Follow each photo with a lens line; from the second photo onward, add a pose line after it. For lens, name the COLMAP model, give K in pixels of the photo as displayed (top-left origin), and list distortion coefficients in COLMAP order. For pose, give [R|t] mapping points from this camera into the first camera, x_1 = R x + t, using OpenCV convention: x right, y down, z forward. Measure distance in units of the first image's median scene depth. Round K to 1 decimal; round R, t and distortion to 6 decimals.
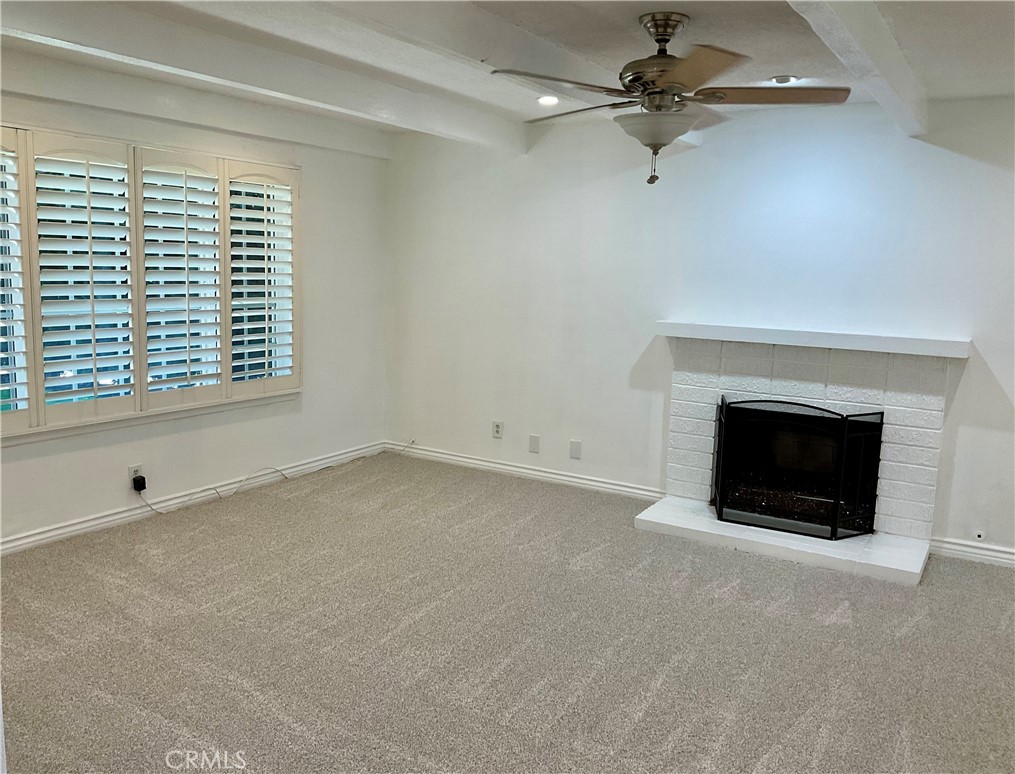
lens RADIAL K [[850.1, 0, 496.0], [0, 850.1, 387.2], [0, 0, 1]] dist [0.069374, -0.129264]
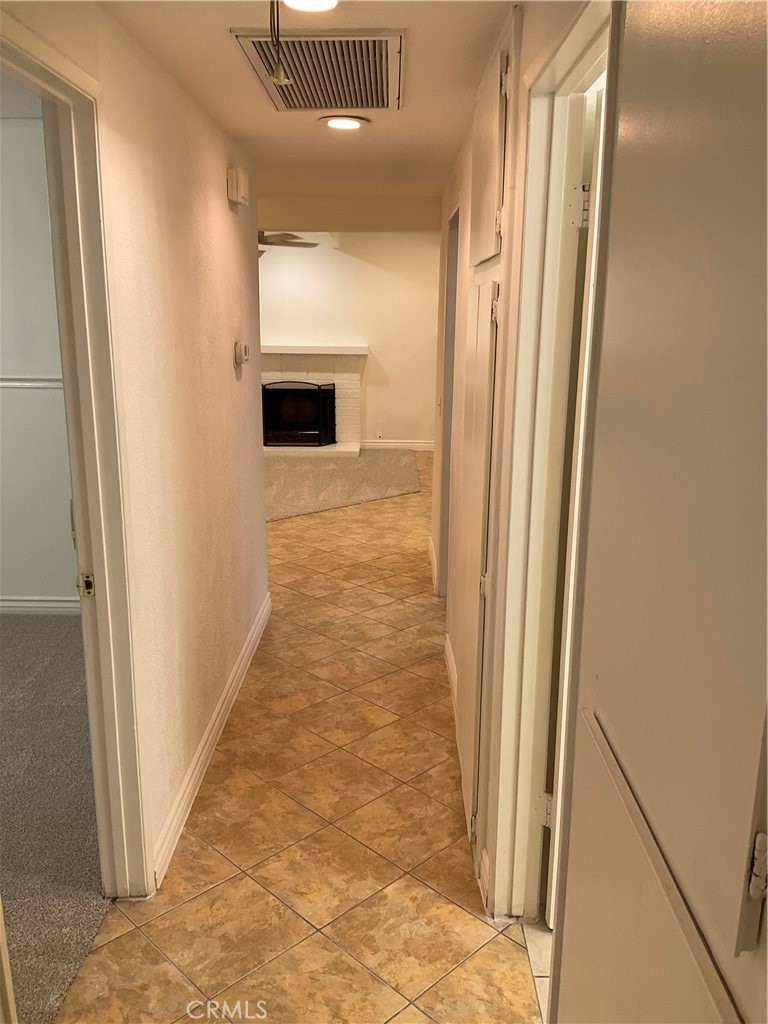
lens RADIAL K [[844.1, 0, 384.0], [0, 844.1, 512.0], [0, 0, 1]] dist [0.116831, -0.257601]
pose [[0.856759, -0.149102, 0.493693, -0.525201], [0.094899, 0.986528, 0.133255, 0.076122], [-0.506910, -0.067316, 0.859366, -0.880187]]
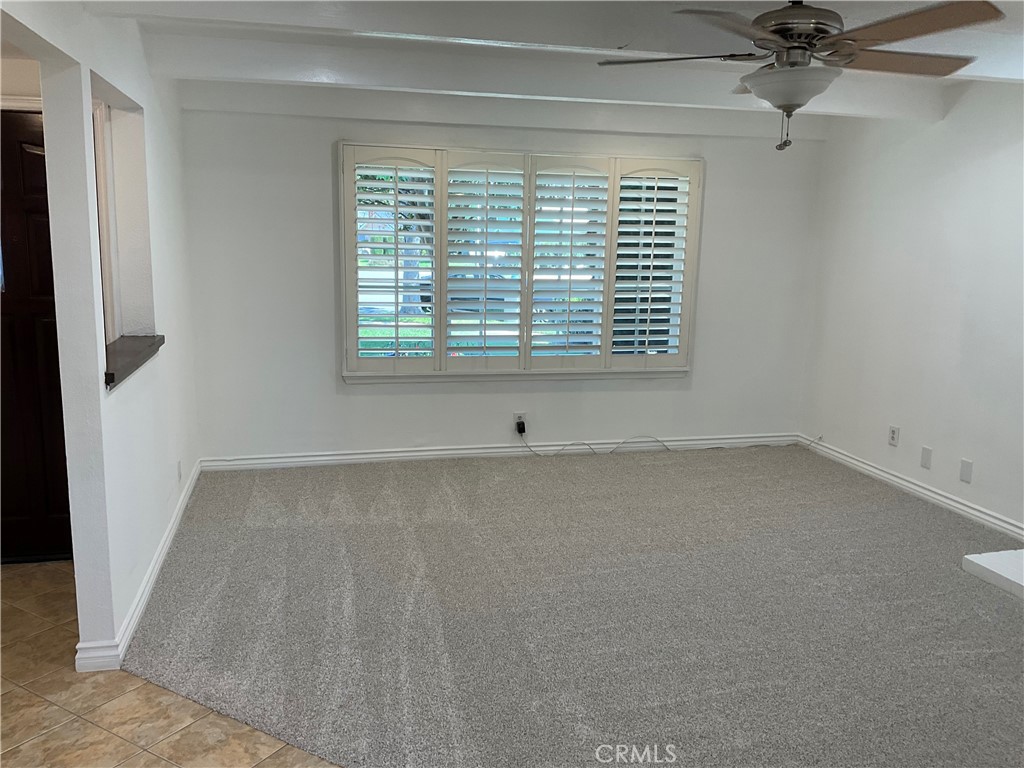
lens RADIAL K [[844.1, 0, 512.0], [0, 844.1, 384.0], [0, 0, 1]] dist [0.116831, -0.257601]
pose [[0.707611, 0.103252, -0.699018, 0.425246], [-0.102134, 0.993823, 0.043408, -0.002440], [0.699182, 0.040677, 0.713785, 0.110685]]
